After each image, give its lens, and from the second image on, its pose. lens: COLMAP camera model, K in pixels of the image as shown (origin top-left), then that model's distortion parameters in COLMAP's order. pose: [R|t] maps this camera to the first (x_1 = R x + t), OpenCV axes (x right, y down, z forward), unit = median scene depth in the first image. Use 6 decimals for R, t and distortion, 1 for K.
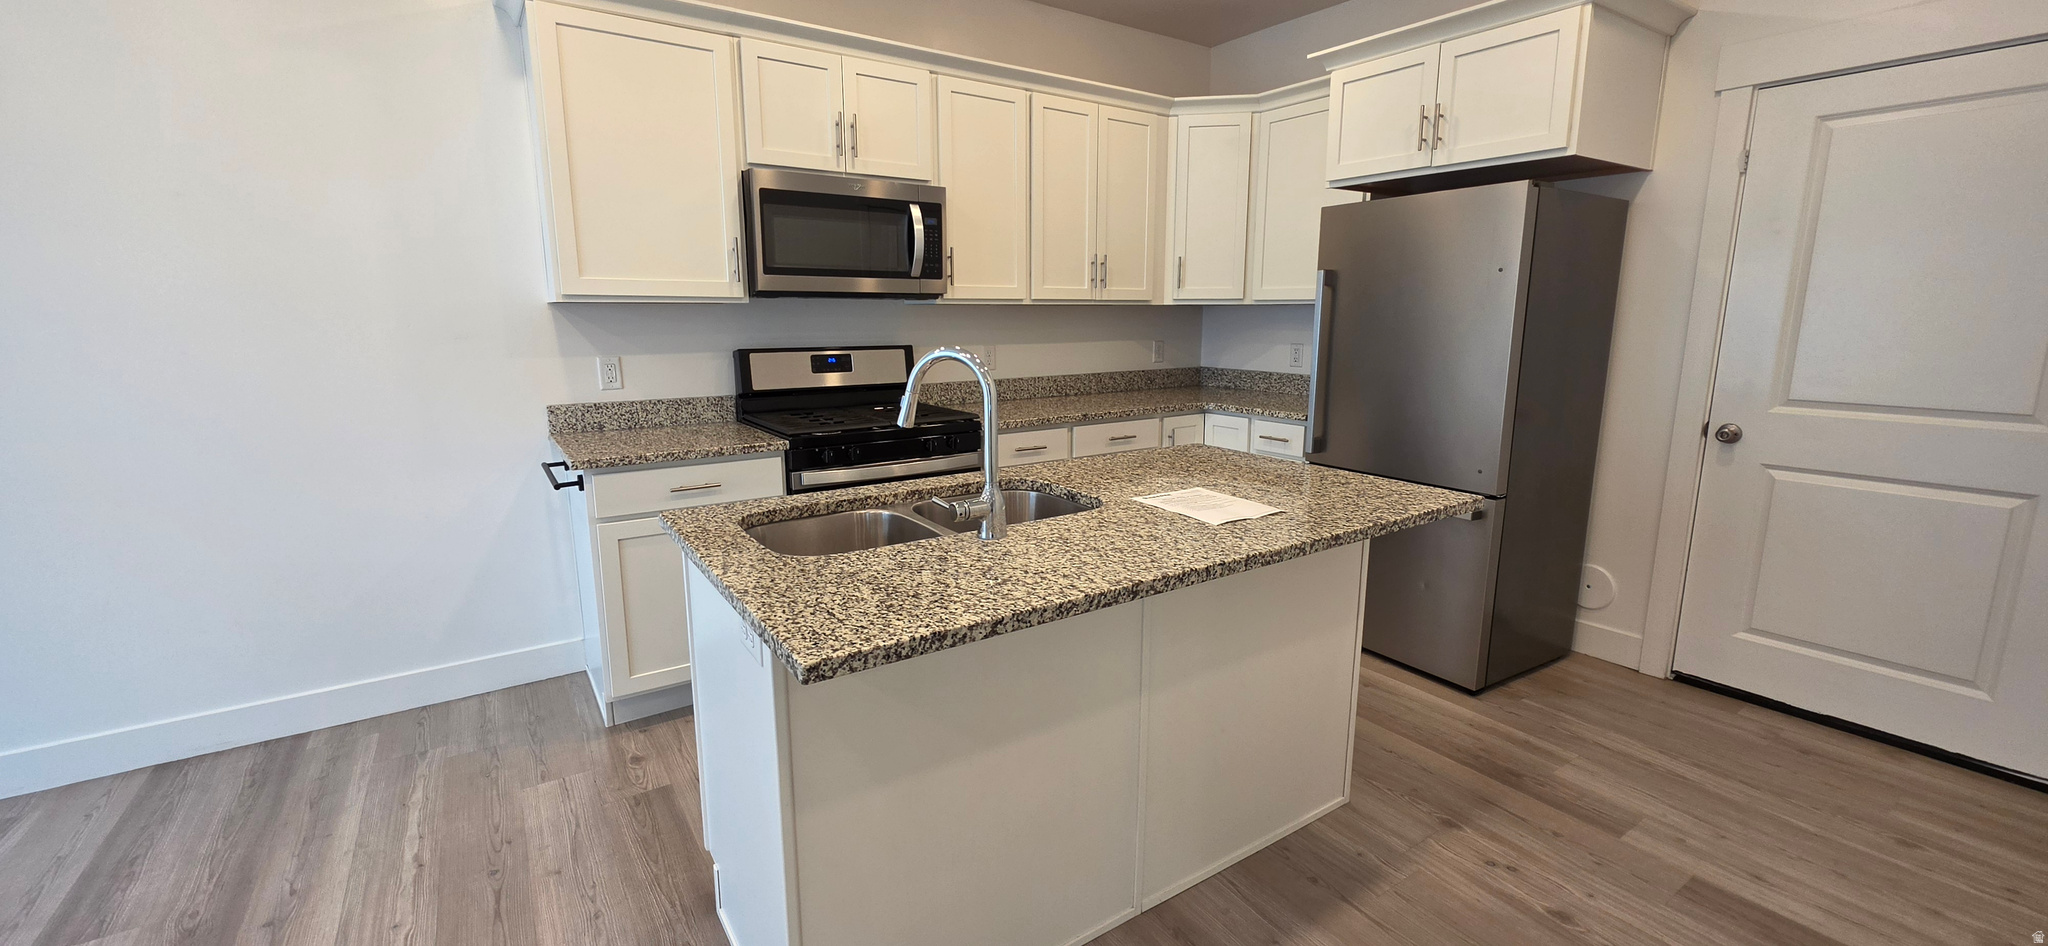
lens RADIAL K [[815.3, 0, 1029.8], [0, 815.3, 462.6], [0, 0, 1]] dist [-0.001772, 0.000905]
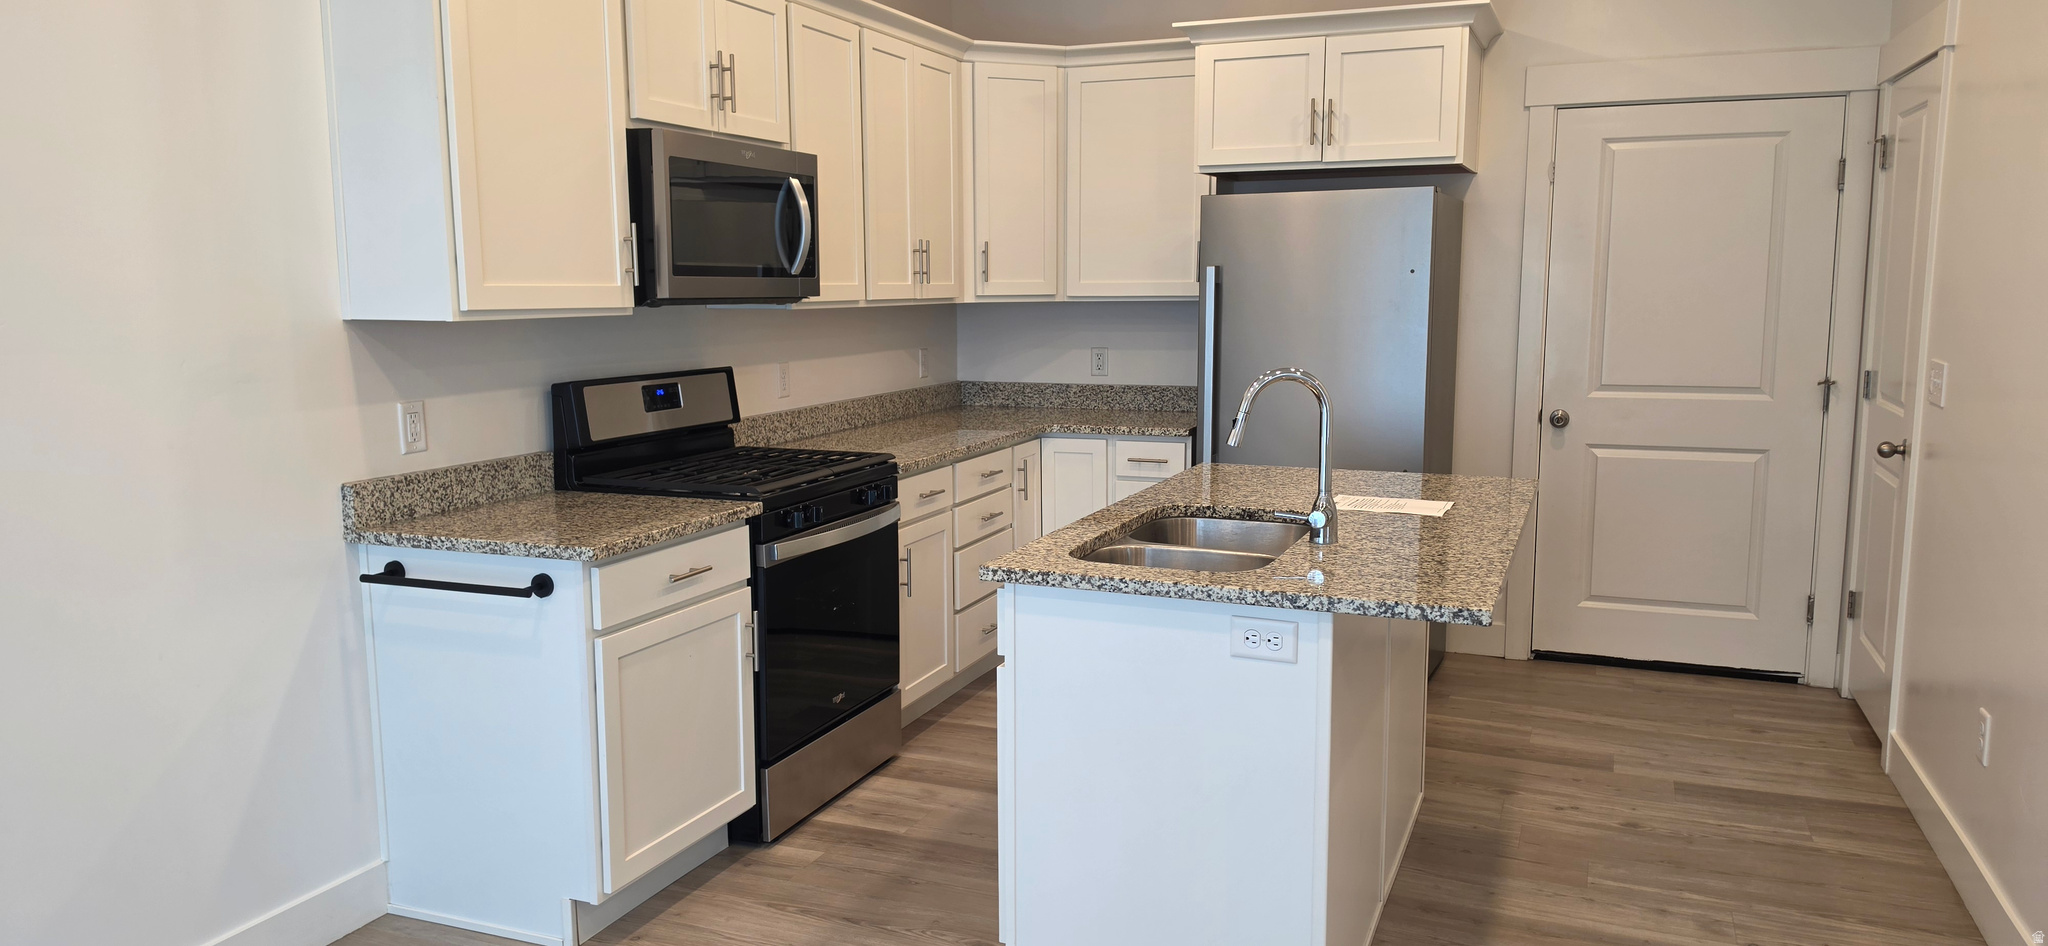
lens RADIAL K [[1400.3, 0, 1024.1], [0, 1400.3, 486.4], [0, 0, 1]] dist [0.045696, -0.009057]
pose [[0.836679, -0.083340, 0.541316, -0.721214], [0.105981, 0.994310, -0.010726, -0.001601], [-0.537342, 0.066344, 0.840751, -0.177907]]
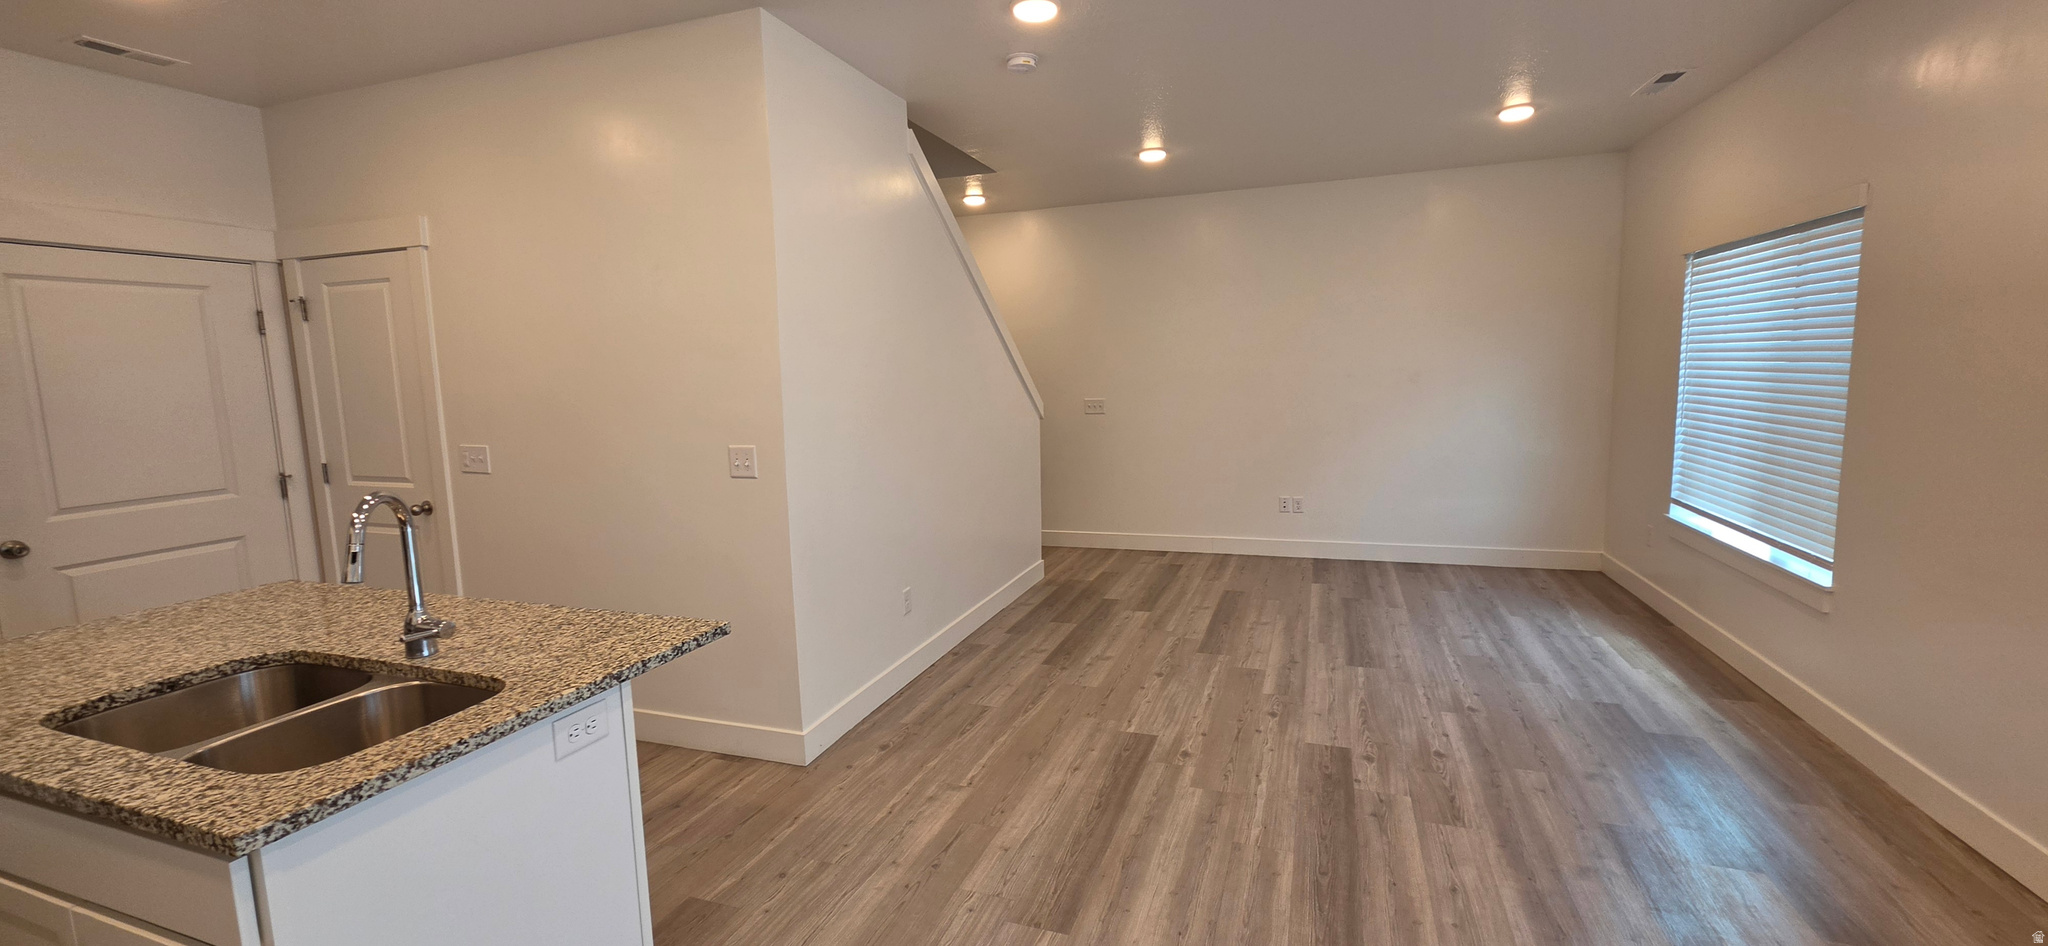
lens RADIAL K [[815.3, 0, 1028.3], [0, 815.3, 468.2], [0, 0, 1]] dist [-0.001772, 0.000905]
pose [[-0.580373, -0.084038, 0.810003, -0.733955], [0.184097, 0.955372, 0.231027, -0.133379], [-0.793269, 0.283201, -0.539001, 0.463827]]
